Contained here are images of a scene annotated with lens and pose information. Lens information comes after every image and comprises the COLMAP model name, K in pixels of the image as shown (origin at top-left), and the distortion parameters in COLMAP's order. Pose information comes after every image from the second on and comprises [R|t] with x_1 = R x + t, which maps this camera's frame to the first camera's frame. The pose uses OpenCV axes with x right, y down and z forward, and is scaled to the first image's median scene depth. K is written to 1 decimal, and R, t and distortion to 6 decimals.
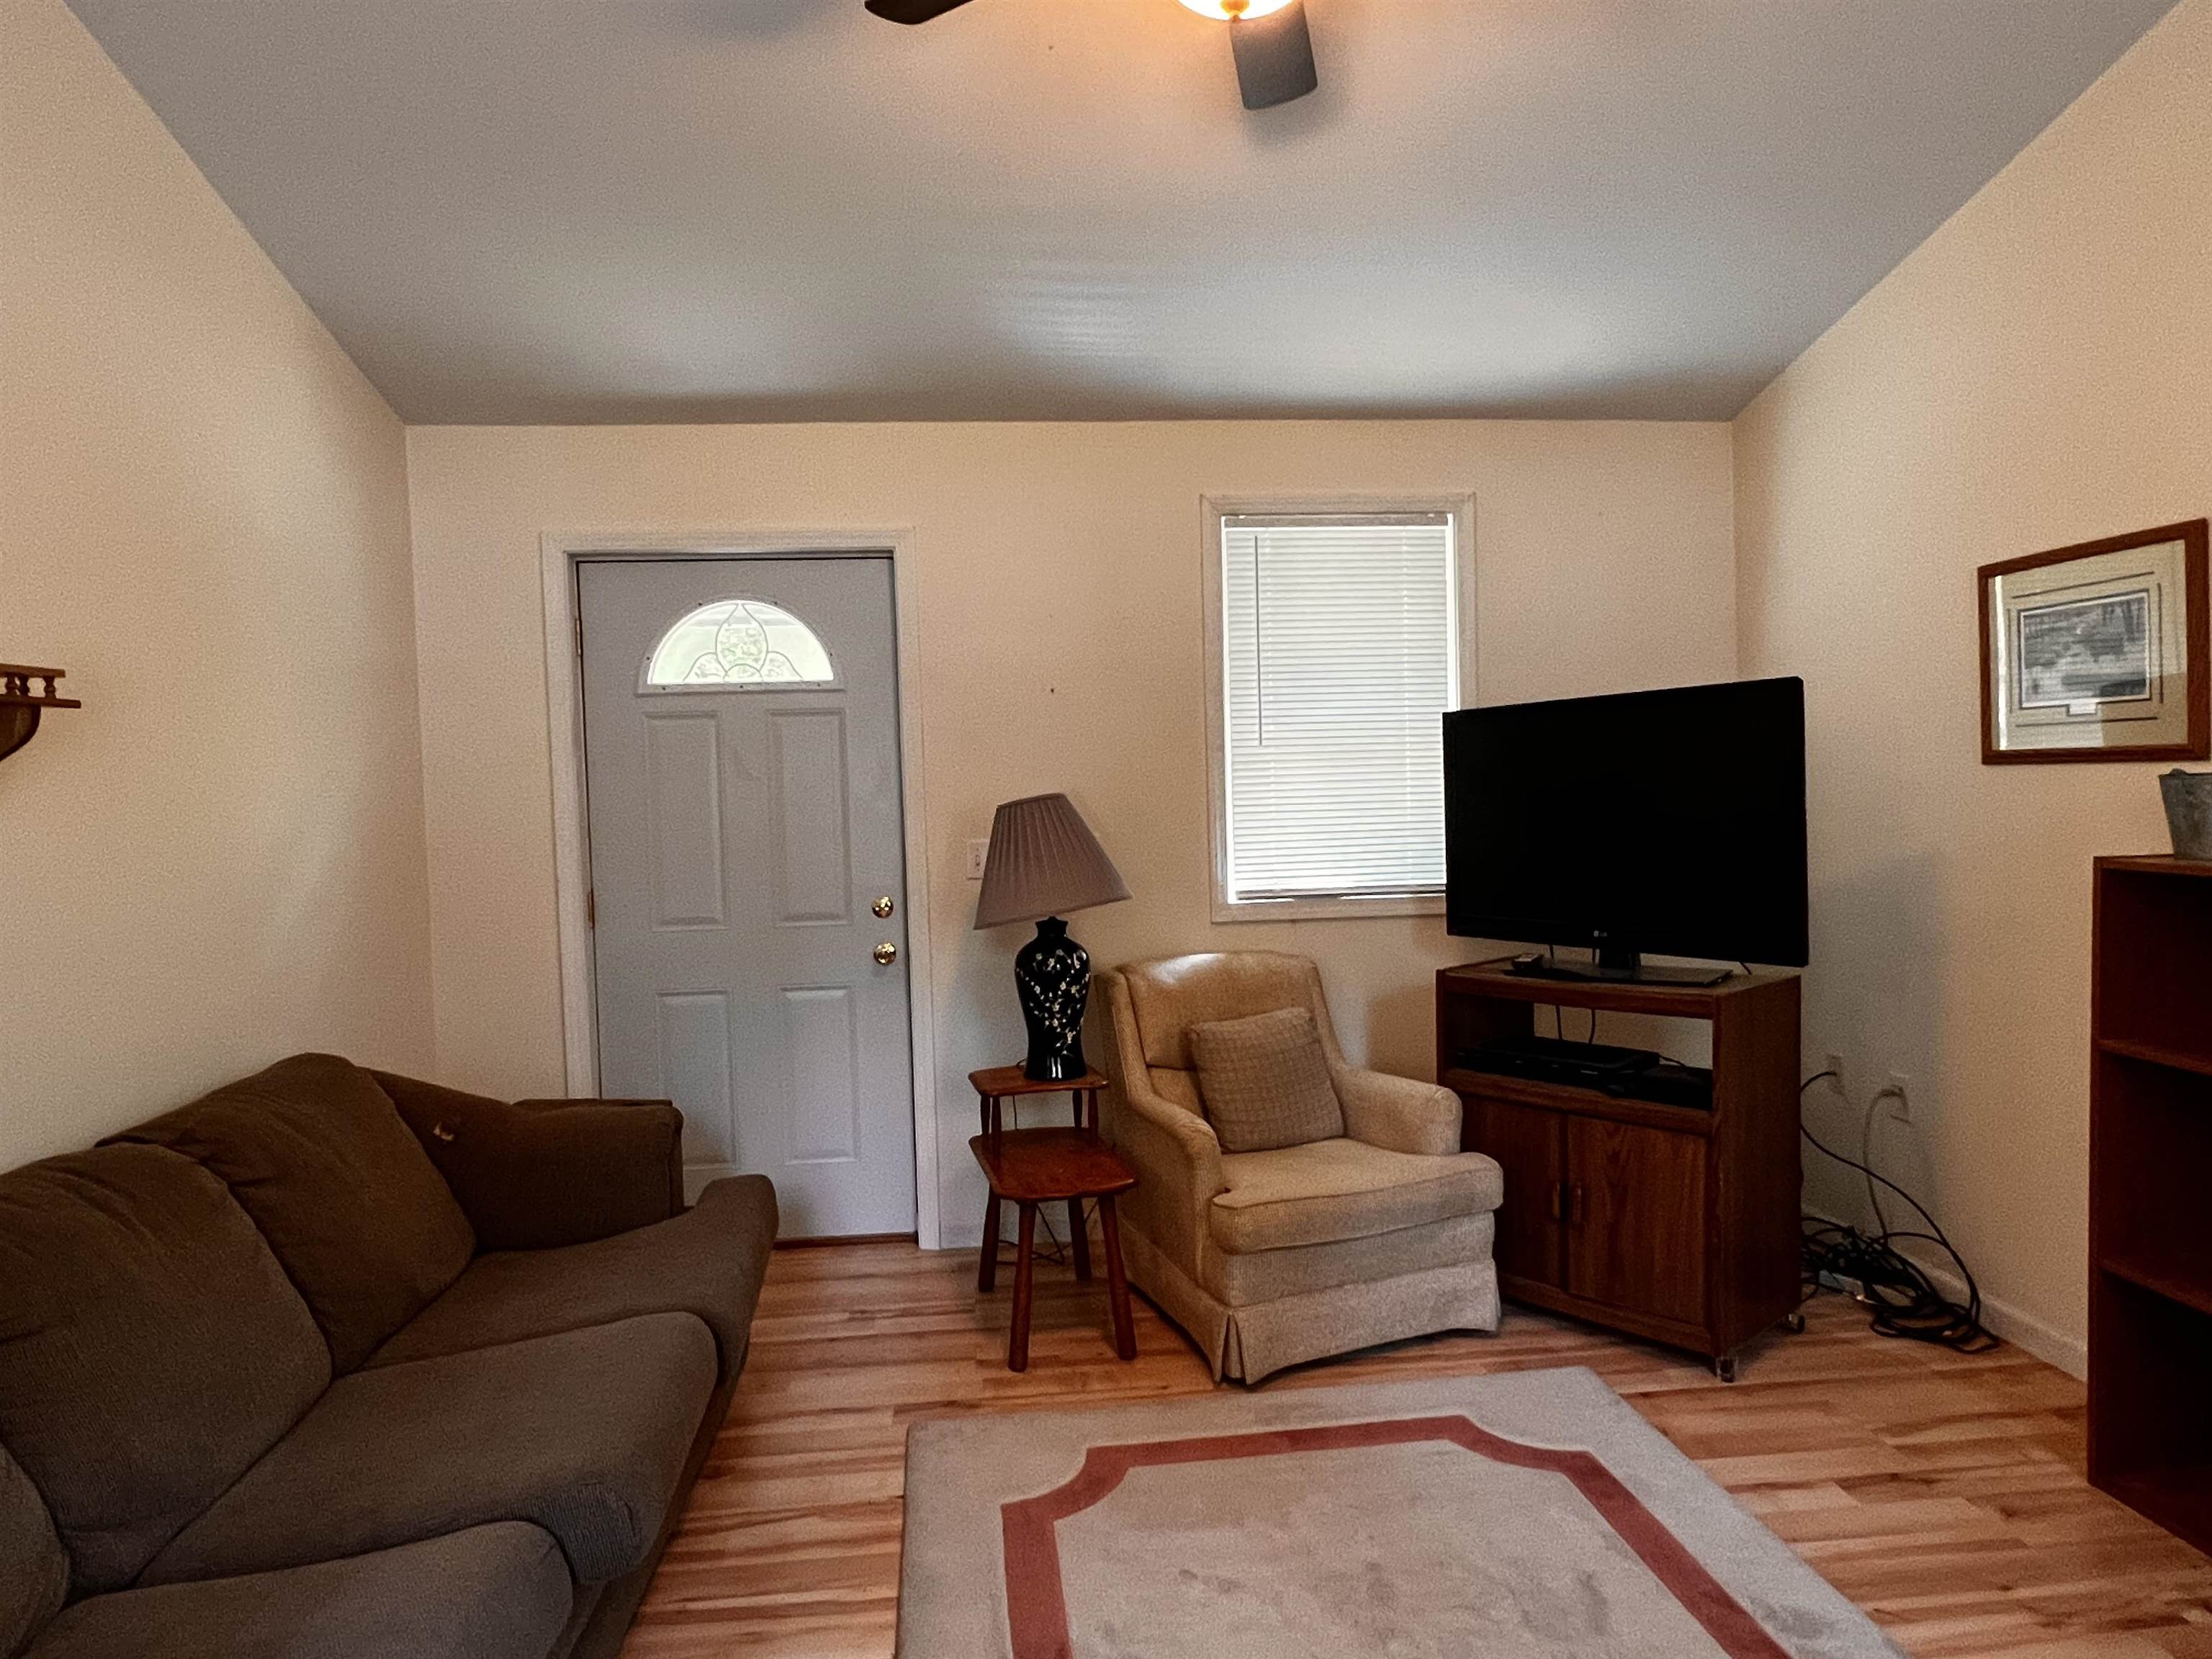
lens RADIAL K [[1324.4, 0, 1092.6], [0, 1324.4, 815.5], [0, 0, 1]] dist [-0.005589, 0.002180]
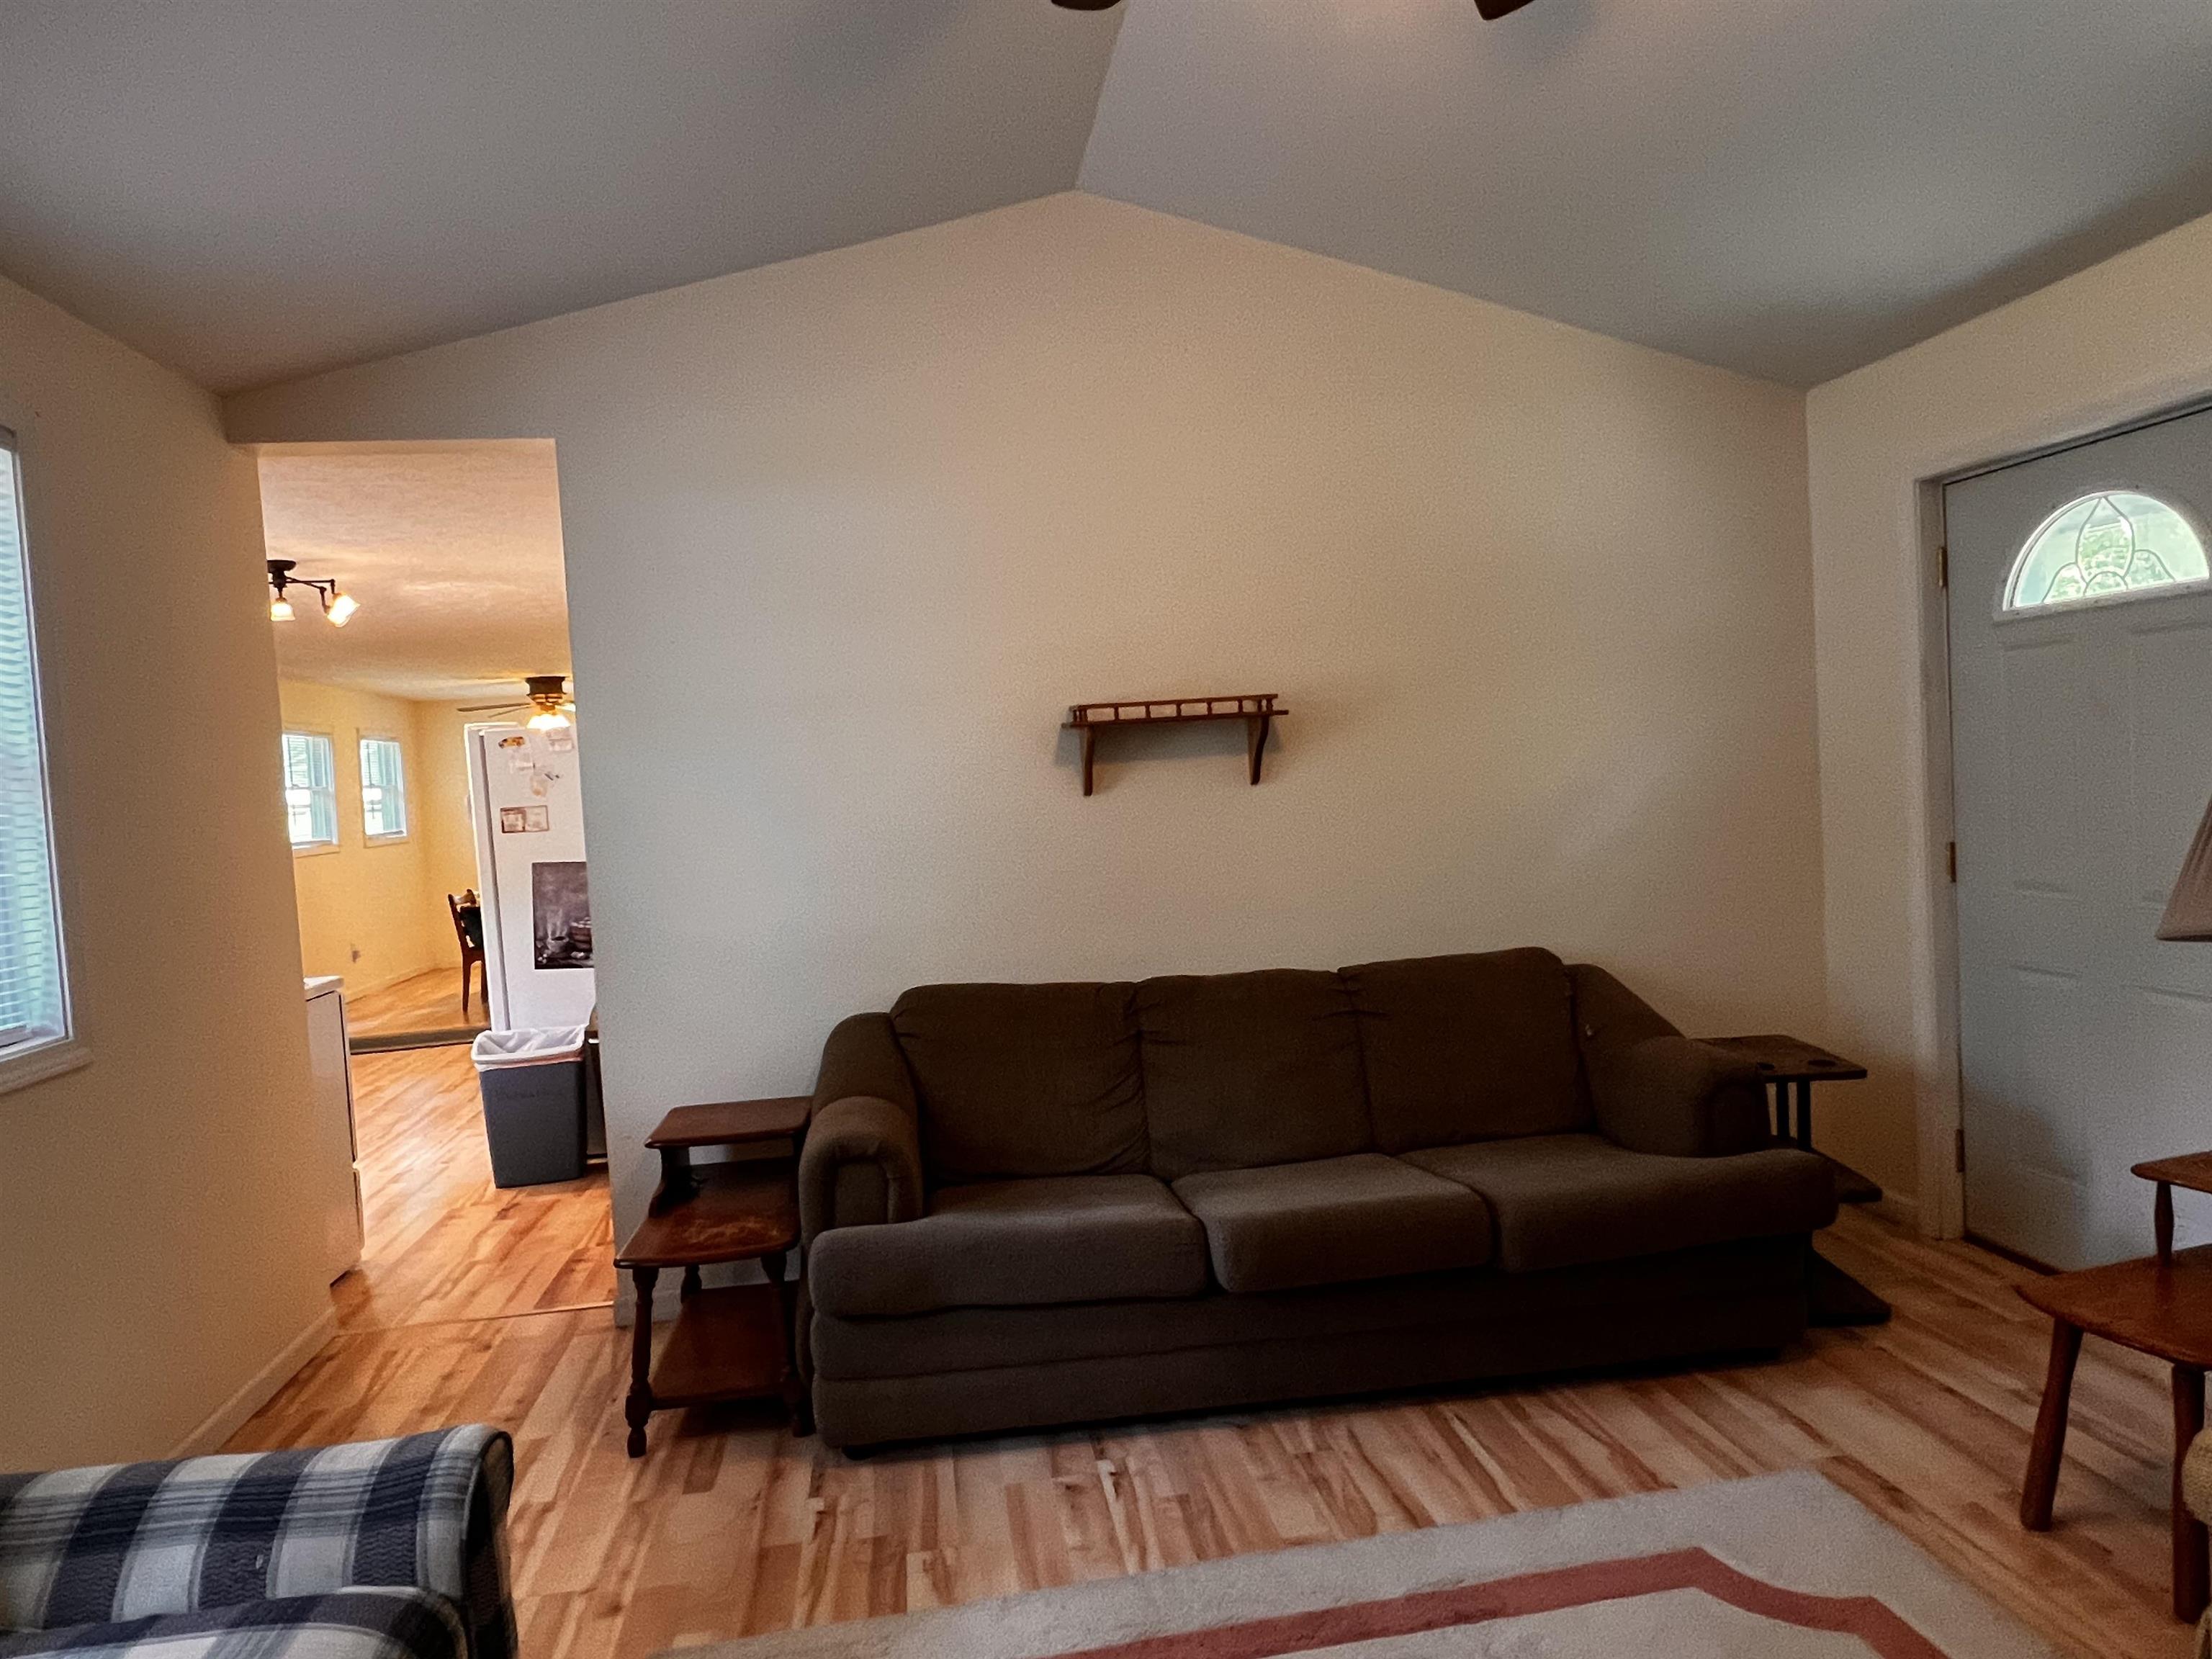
lens RADIAL K [[1324.4, 0, 1098.5], [0, 1324.4, 837.8], [0, 0, 1]] dist [-0.005589, 0.002180]
pose [[0.043244, 0.070620, -0.996565, 0.652750], [0.024177, 0.997133, 0.071709, -0.035137], [0.998772, -0.027195, 0.041413, 0.464786]]
